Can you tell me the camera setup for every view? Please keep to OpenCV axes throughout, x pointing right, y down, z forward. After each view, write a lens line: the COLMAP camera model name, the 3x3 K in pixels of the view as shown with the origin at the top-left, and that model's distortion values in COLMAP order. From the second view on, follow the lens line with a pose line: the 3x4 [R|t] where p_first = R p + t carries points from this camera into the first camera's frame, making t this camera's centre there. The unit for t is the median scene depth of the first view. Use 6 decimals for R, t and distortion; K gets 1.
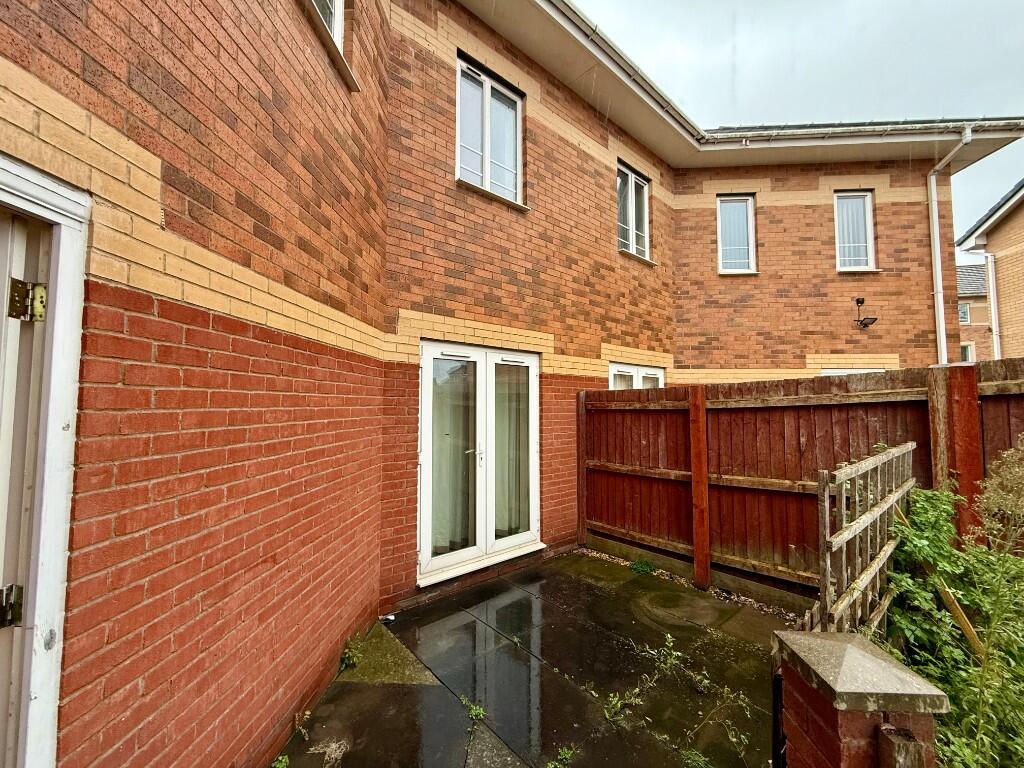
lens RADIAL K [[410.0, 0, 512.0], [0, 410.0, 384.0], [0, 0, 1]] dist [-0.001507, 0.000929]
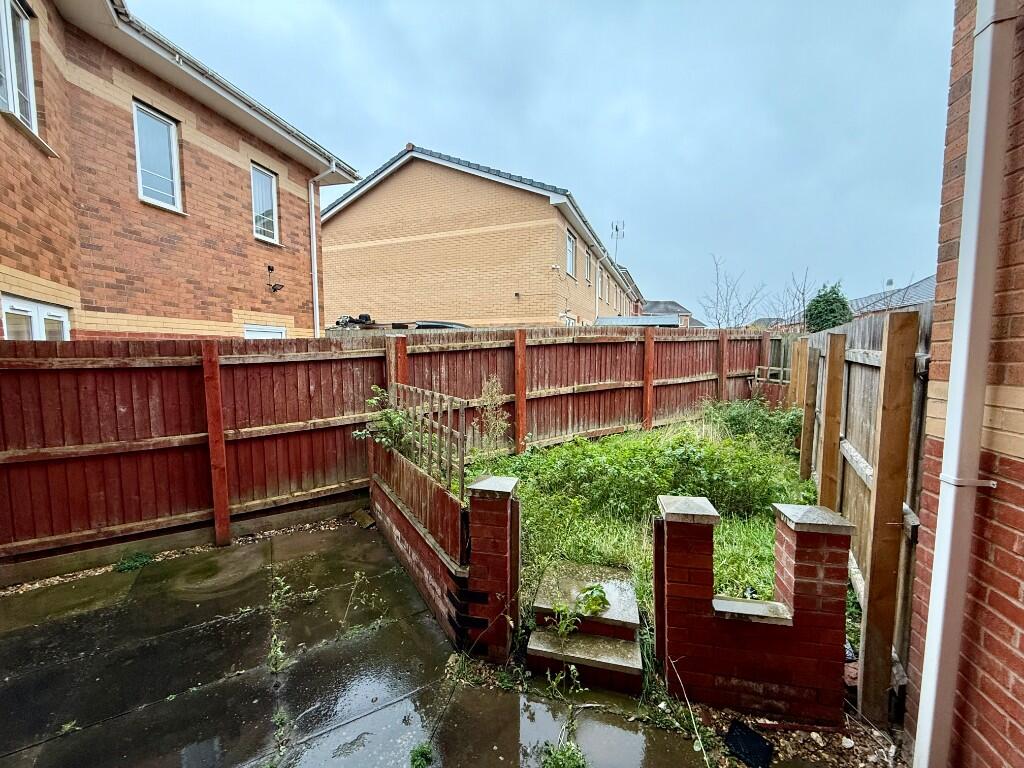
lens RADIAL K [[410.0, 0, 512.0], [0, 410.0, 384.0], [0, 0, 1]] dist [-0.001507, 0.000929]
pose [[0.157112, -0.078536, 0.984453, -0.237335], [-0.050493, 0.994890, 0.087426, -0.008756], [-0.986289, -0.063443, 0.152343, 0.113591]]
